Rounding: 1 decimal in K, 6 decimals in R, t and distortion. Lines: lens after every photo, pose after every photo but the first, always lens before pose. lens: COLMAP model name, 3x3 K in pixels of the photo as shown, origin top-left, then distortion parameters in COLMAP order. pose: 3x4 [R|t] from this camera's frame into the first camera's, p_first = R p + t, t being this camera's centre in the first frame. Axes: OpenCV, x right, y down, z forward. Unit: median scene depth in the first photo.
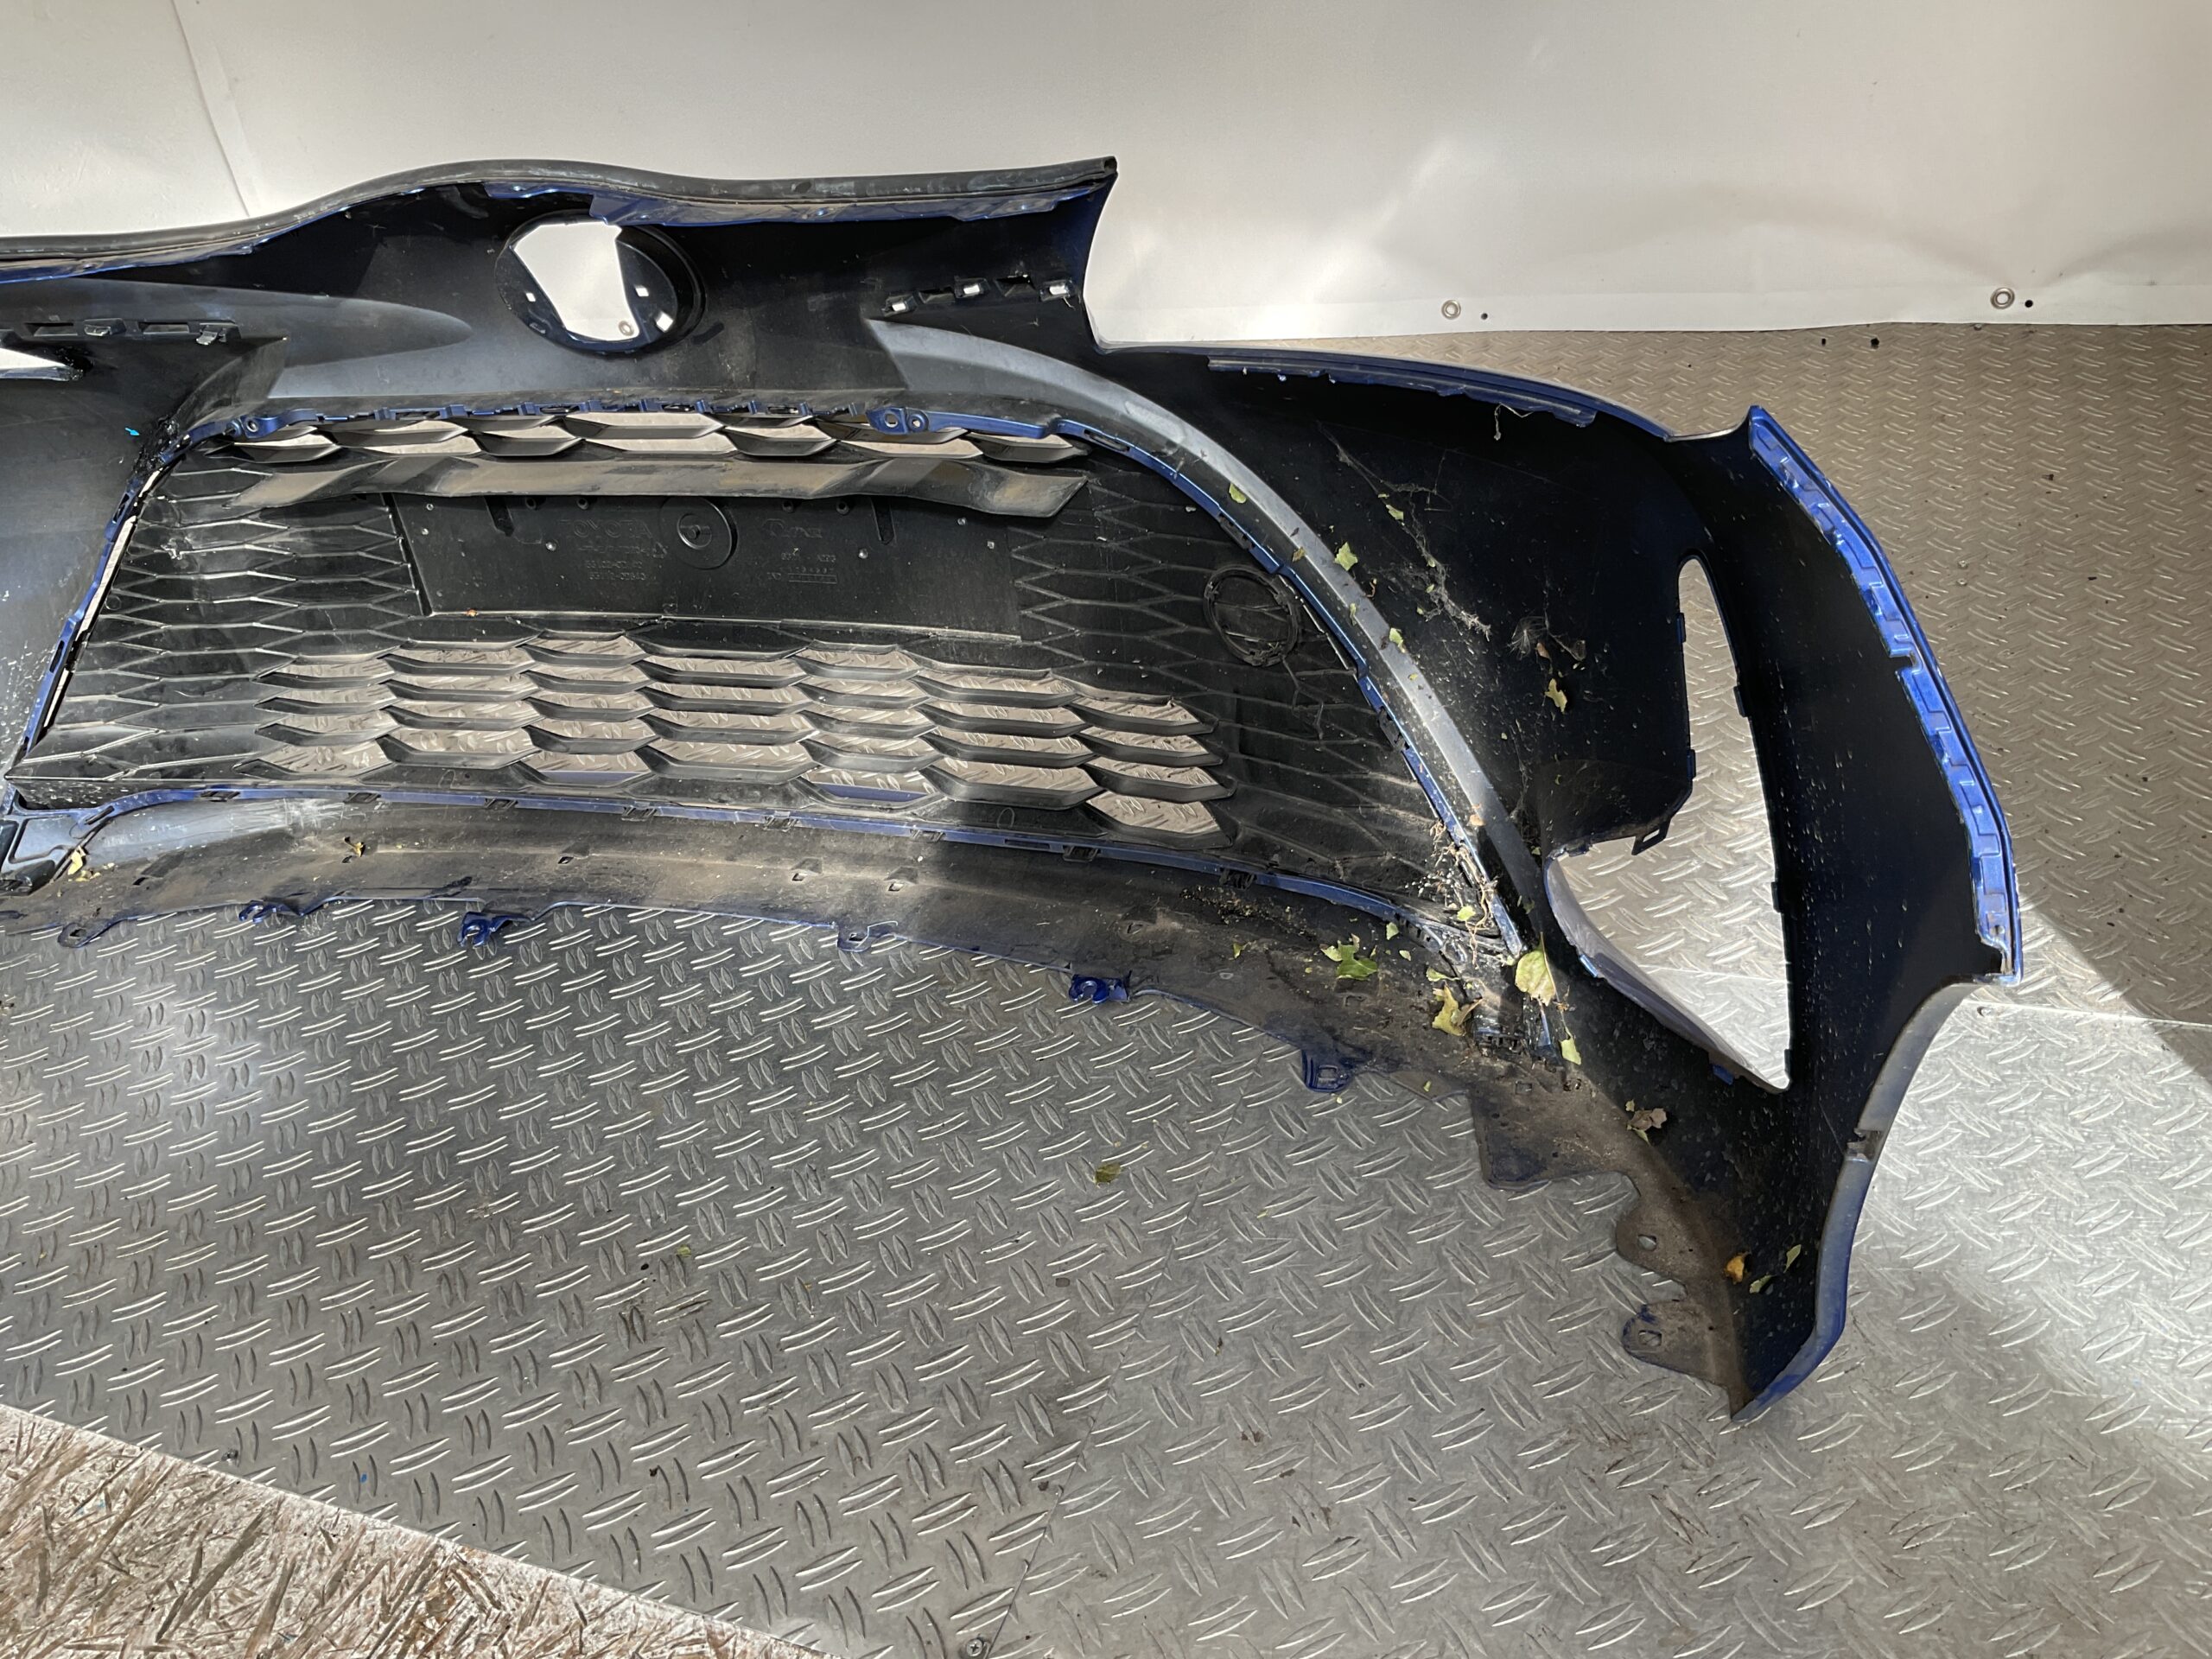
lens RADIAL K [[1879.8, 0, 1159.7], [0, 1879.8, 833.3], [0, 0, 1]] dist [0.045034, -0.139239]
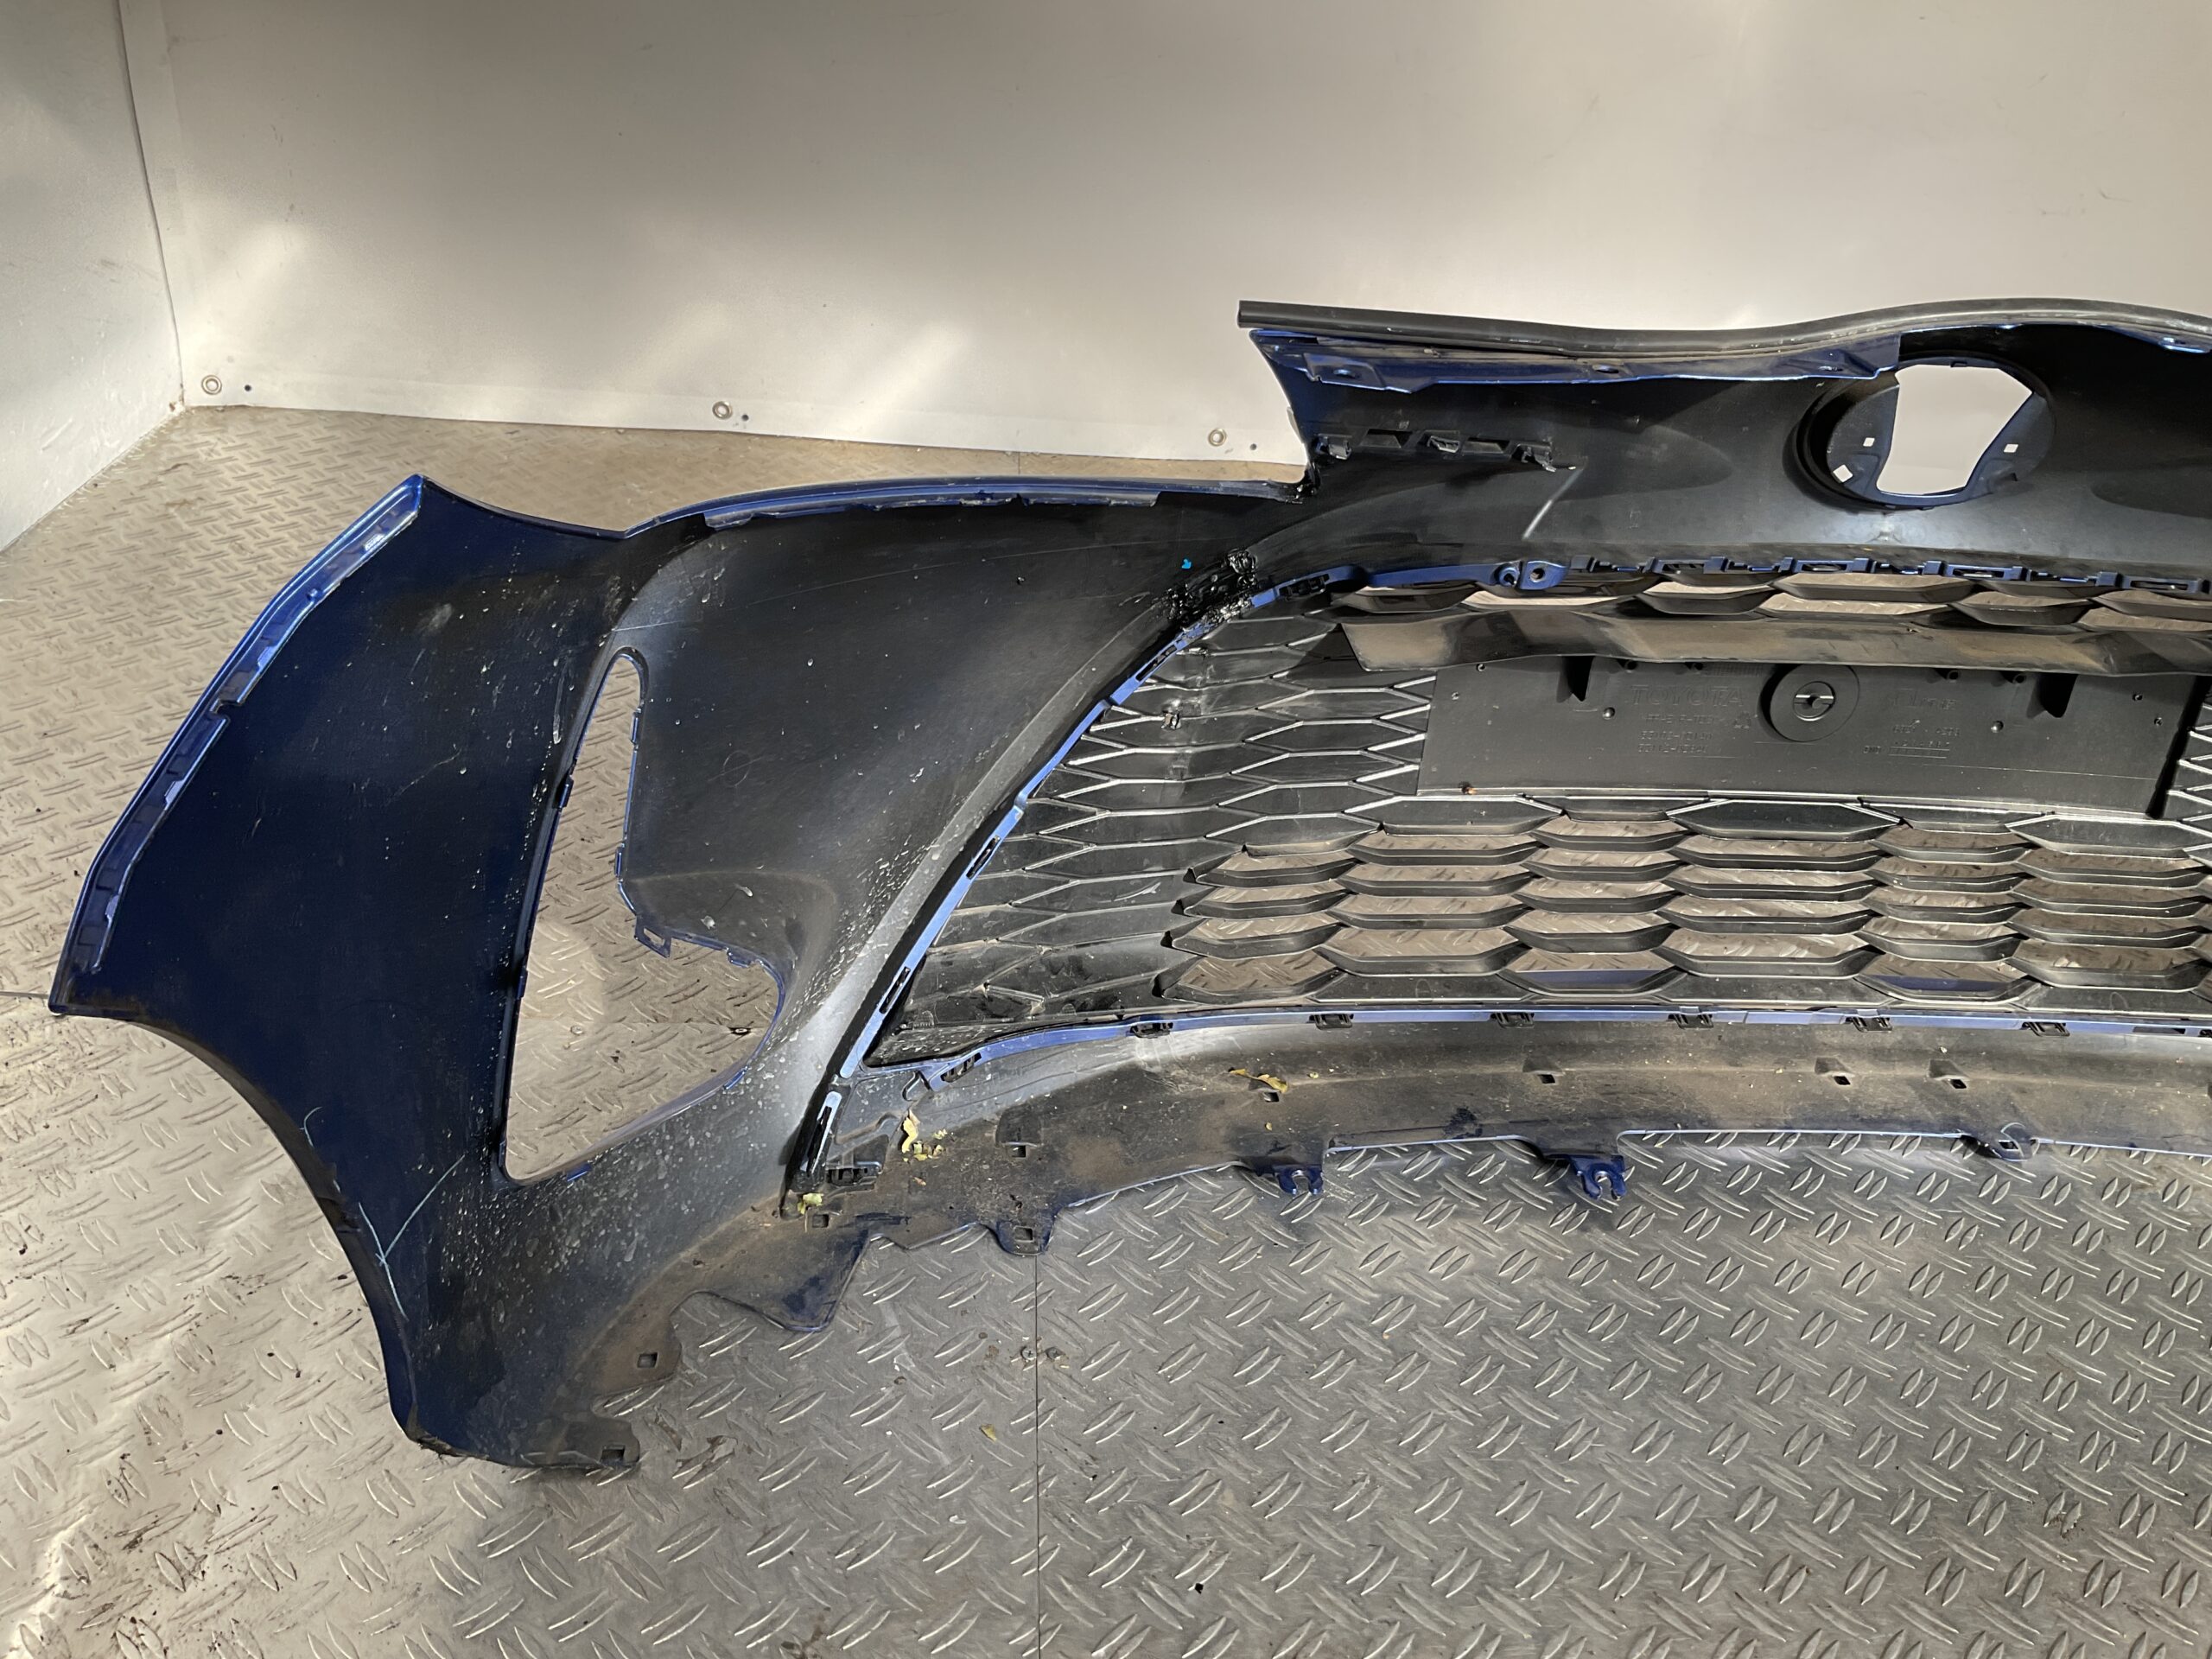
lens RADIAL K [[1879.8, 0, 1159.7], [0, 1879.8, 833.3], [0, 0, 1]] dist [0.045034, -0.139239]
pose [[0.911890, -0.024815, 0.409684, -0.808191], [0.045945, 0.998069, -0.041812, -0.067599], [-0.407856, 0.056951, 0.911269, 0.286398]]
